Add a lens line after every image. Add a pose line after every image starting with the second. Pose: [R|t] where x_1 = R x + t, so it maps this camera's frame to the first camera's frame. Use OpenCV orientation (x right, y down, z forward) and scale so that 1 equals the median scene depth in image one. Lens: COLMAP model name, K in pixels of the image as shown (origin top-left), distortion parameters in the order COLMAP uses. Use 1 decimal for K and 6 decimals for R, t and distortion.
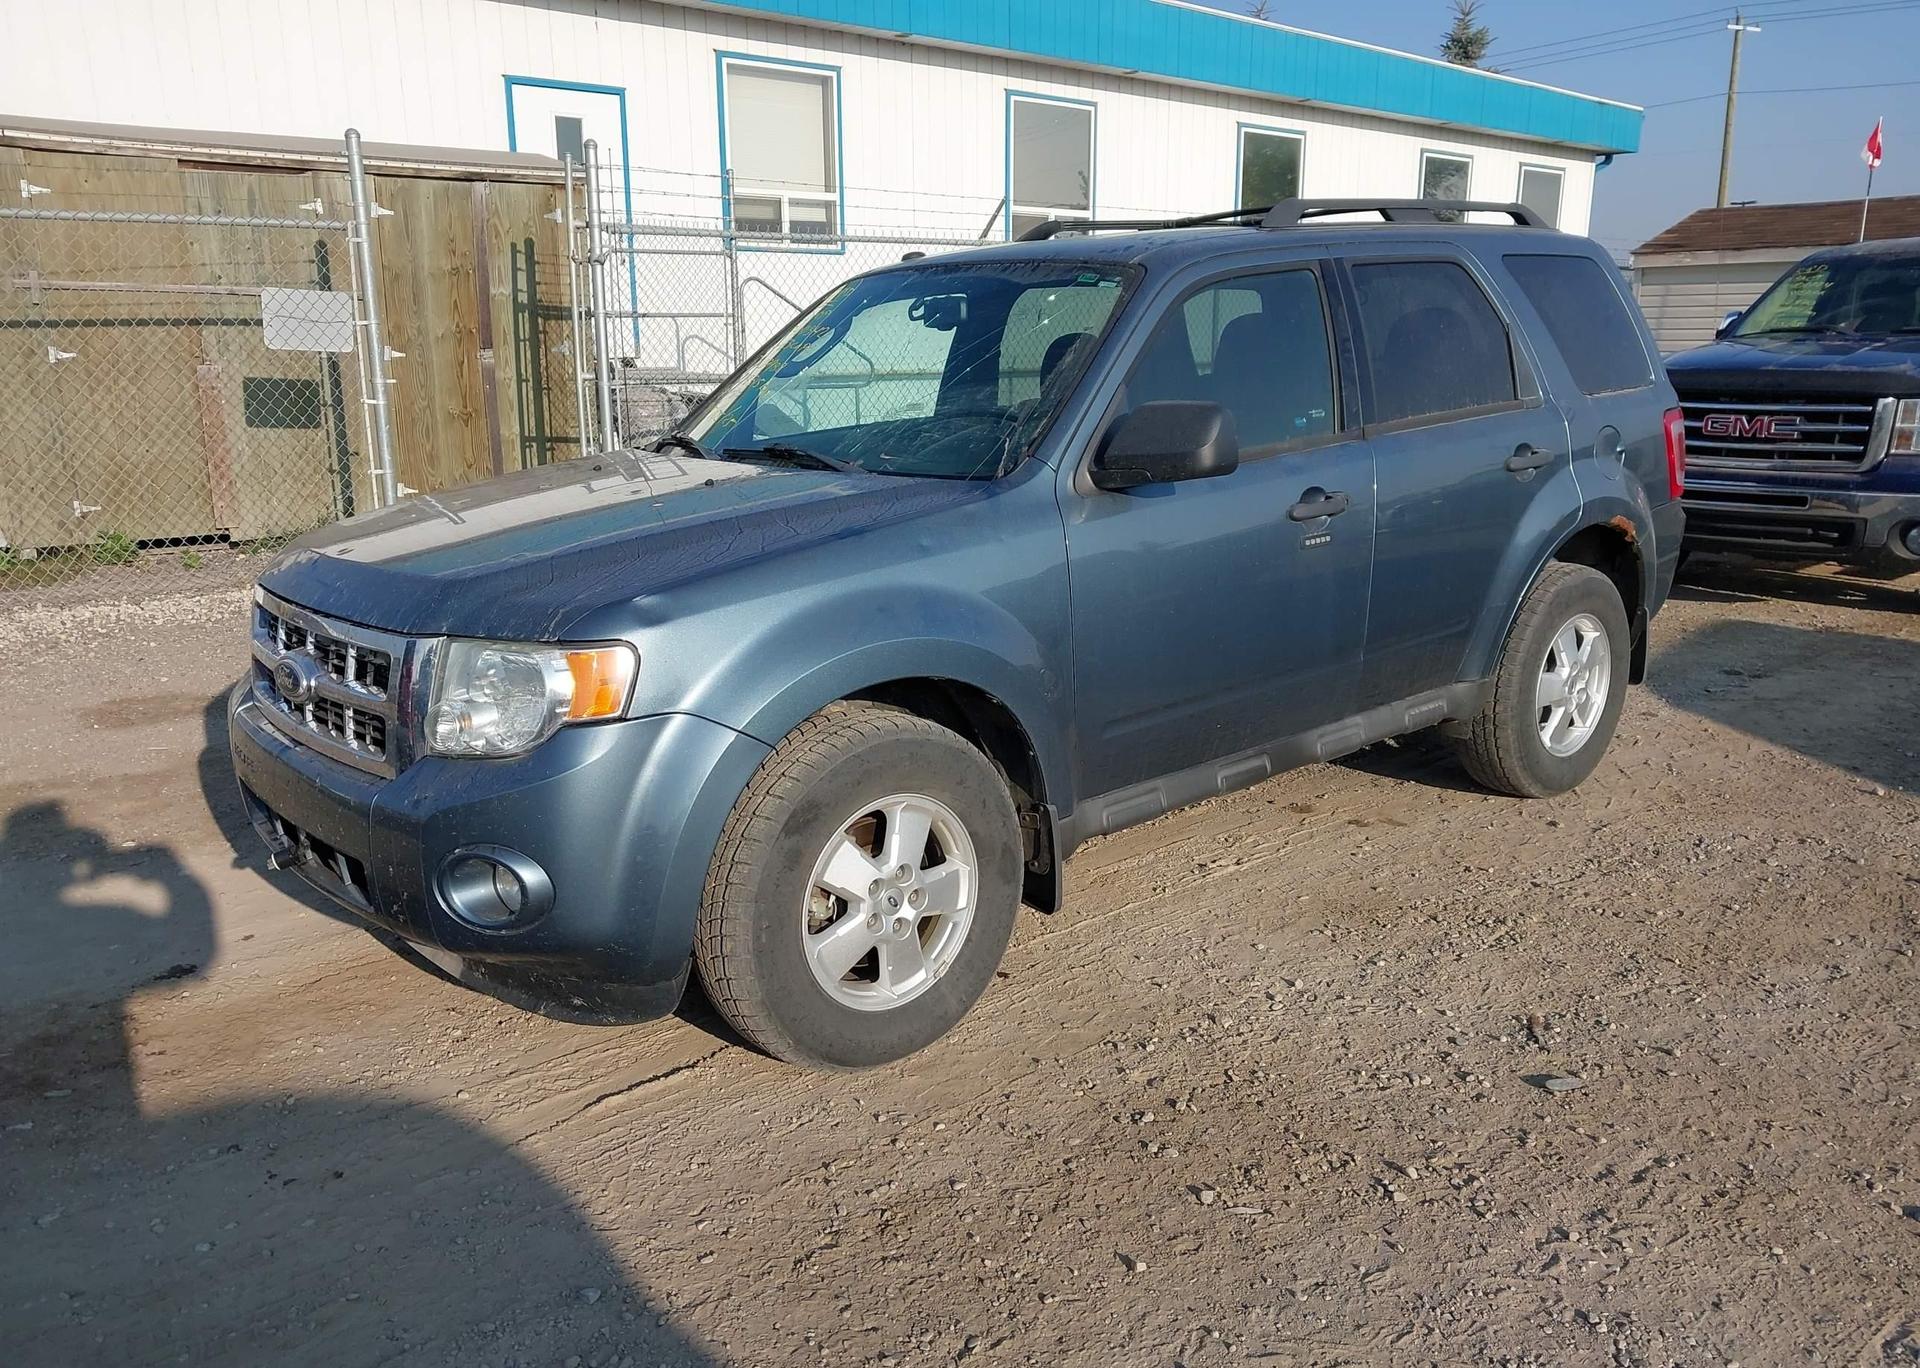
lens RADIAL K [[1539.3, 0, 970.5], [0, 1539.3, 682.7], [0, 0, 1]] dist [0.022376, -0.020904]
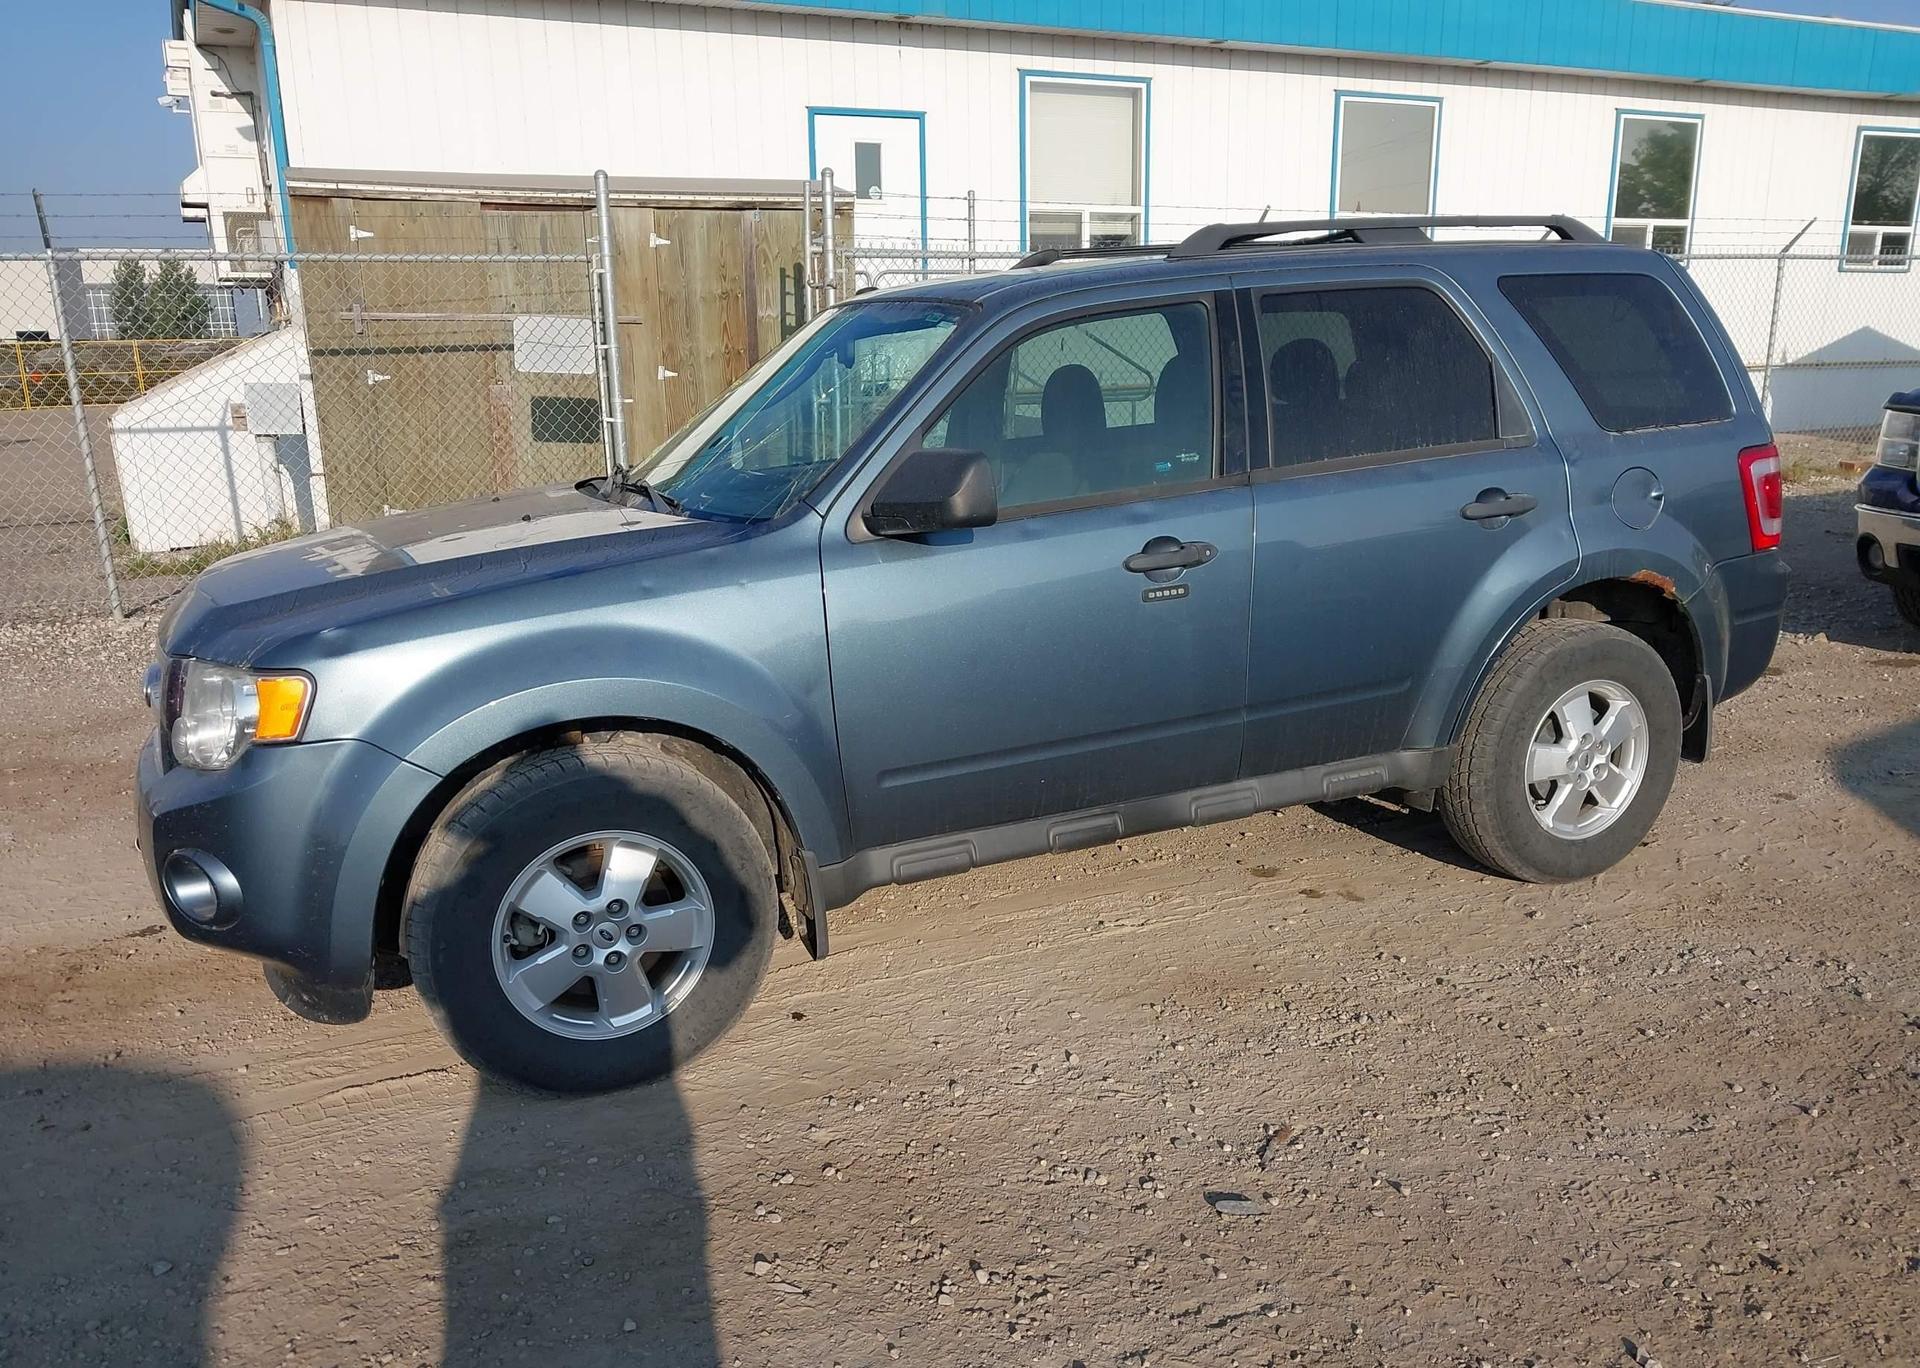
lens RADIAL K [[1539.3, 0, 963.7], [0, 1539.3, 689.5], [0, 0, 1]] dist [0.022376, -0.020904]
pose [[0.957973, 0.054124, -0.281705, 0.167277], [-0.053661, 0.998515, 0.009366, -0.015693], [0.281794, 0.006144, 0.959455, 0.028914]]
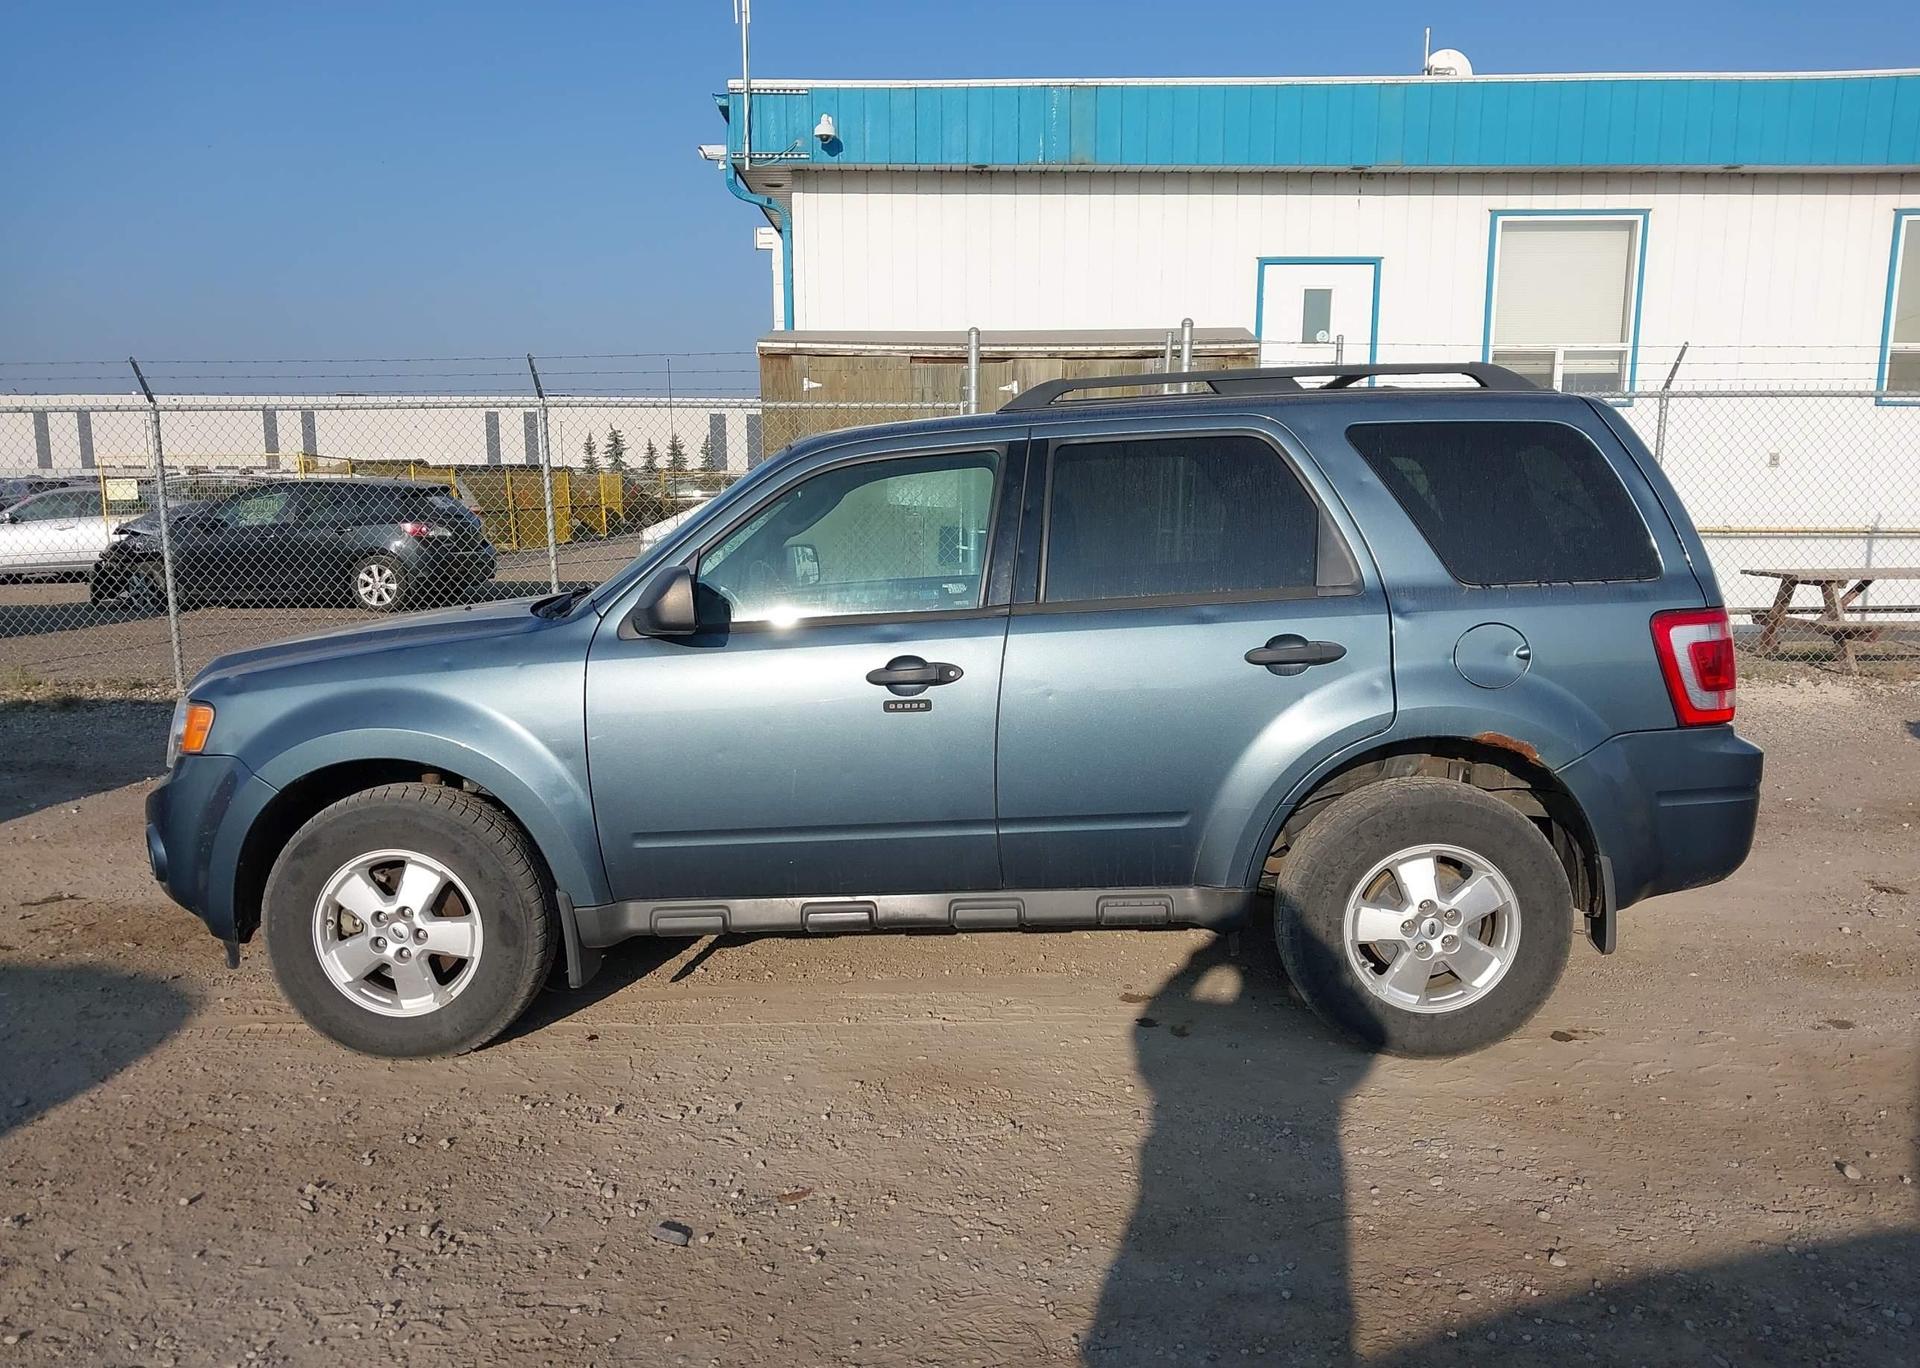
lens RADIAL K [[1539.3, 0, 954.5], [0, 1539.3, 695.4], [0, 0, 1]] dist [0.022376, -0.020904]
pose [[0.741401, 0.098543, -0.663787, 0.417169], [-0.154888, 0.987580, -0.026386, -0.034181], [0.652942, 0.122375, 0.747456, 0.111391]]
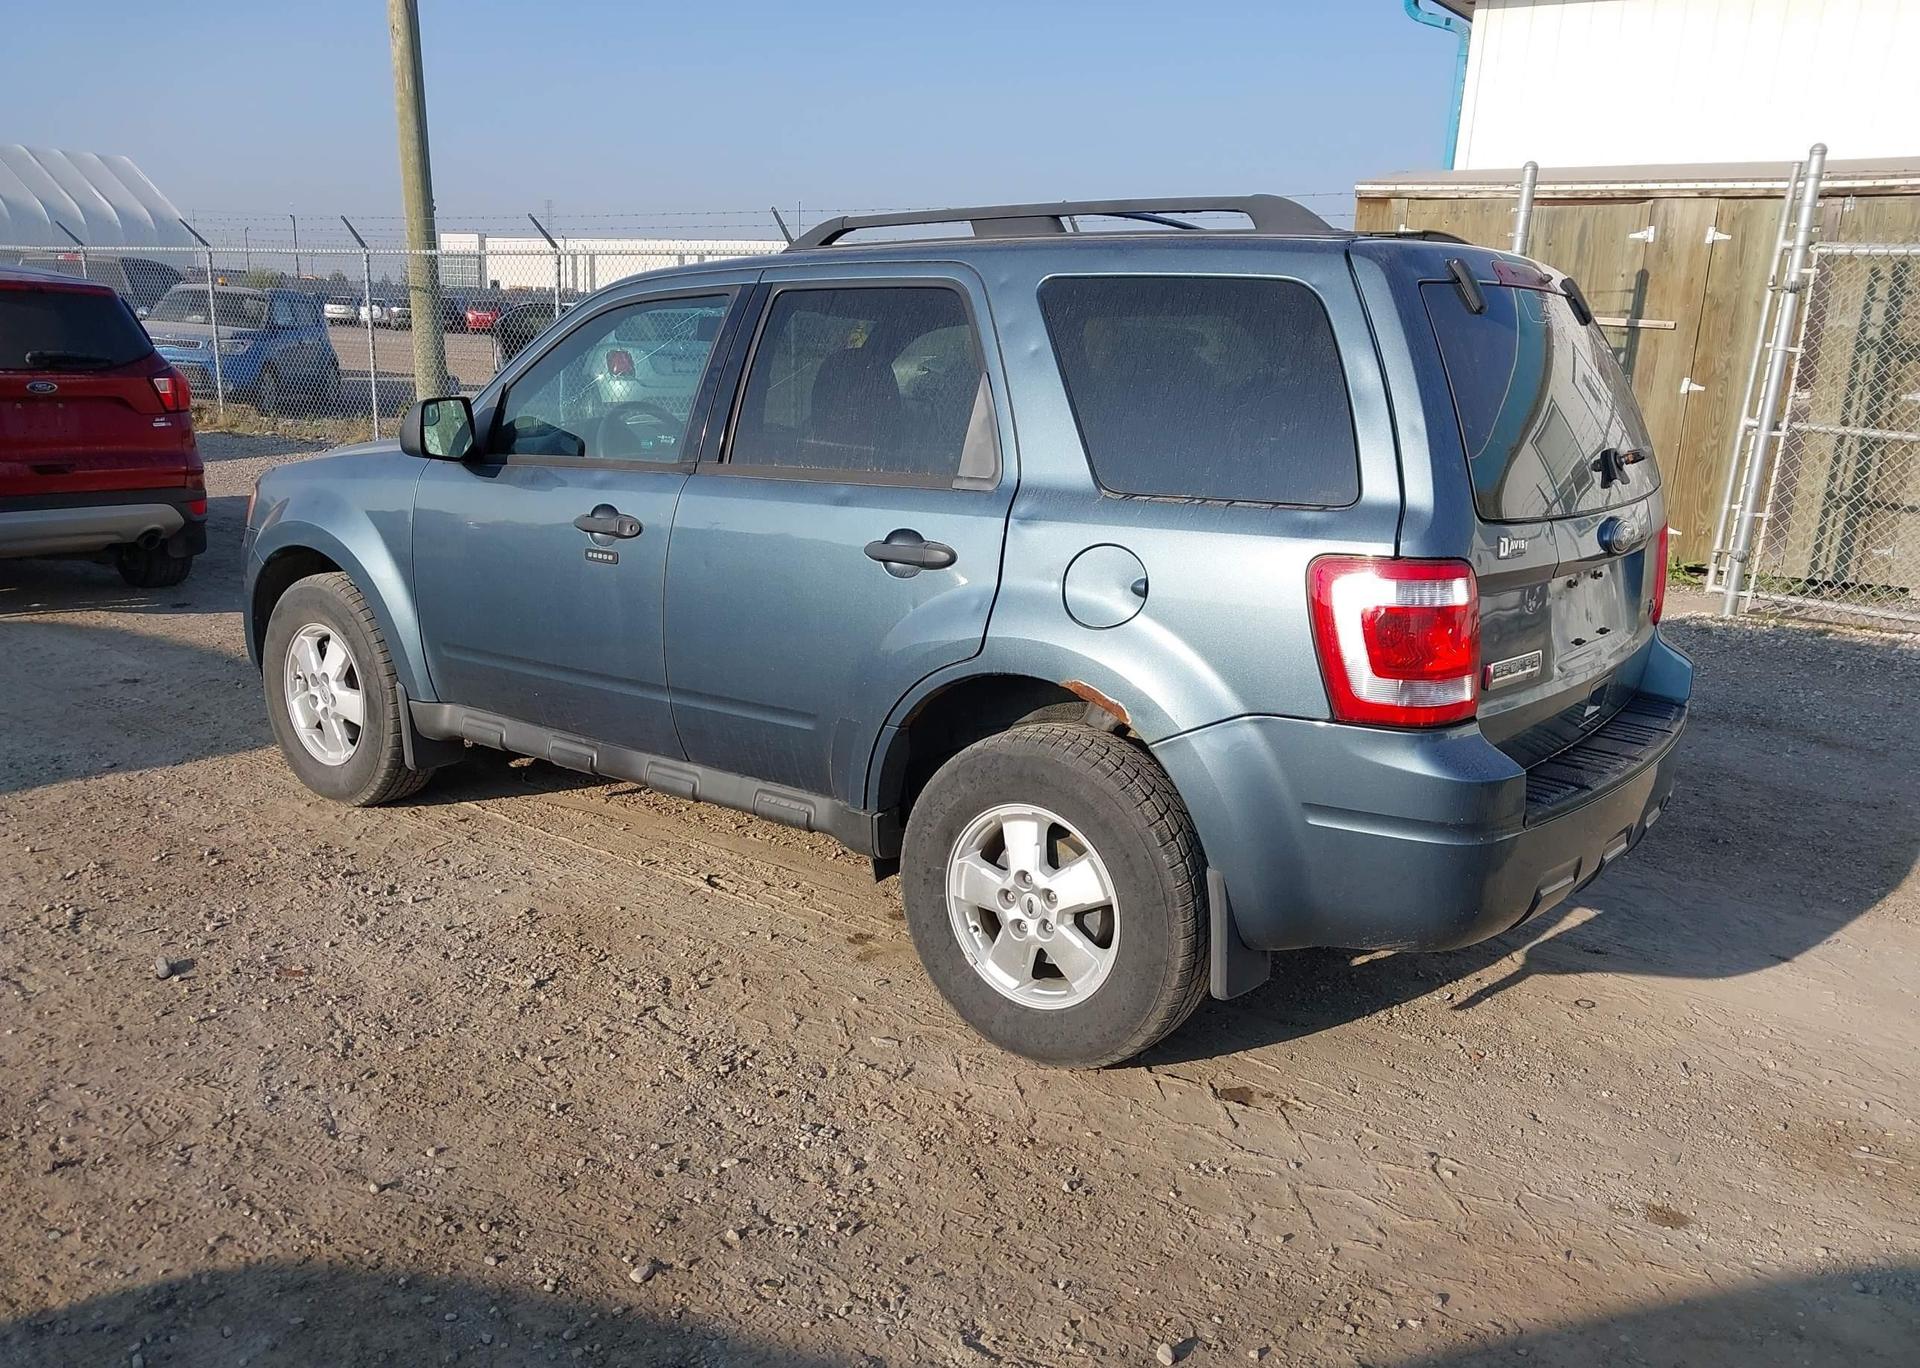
lens RADIAL K [[1539.3, 0, 947.7], [0, 1539.3, 691.1], [0, 0, 1]] dist [0.022376, -0.020904]
pose [[0.198161, 0.246445, -0.948682, 0.566870], [-0.260082, 0.946401, 0.191526, -0.117871], [0.945034, 0.208782, 0.251635, 0.437248]]
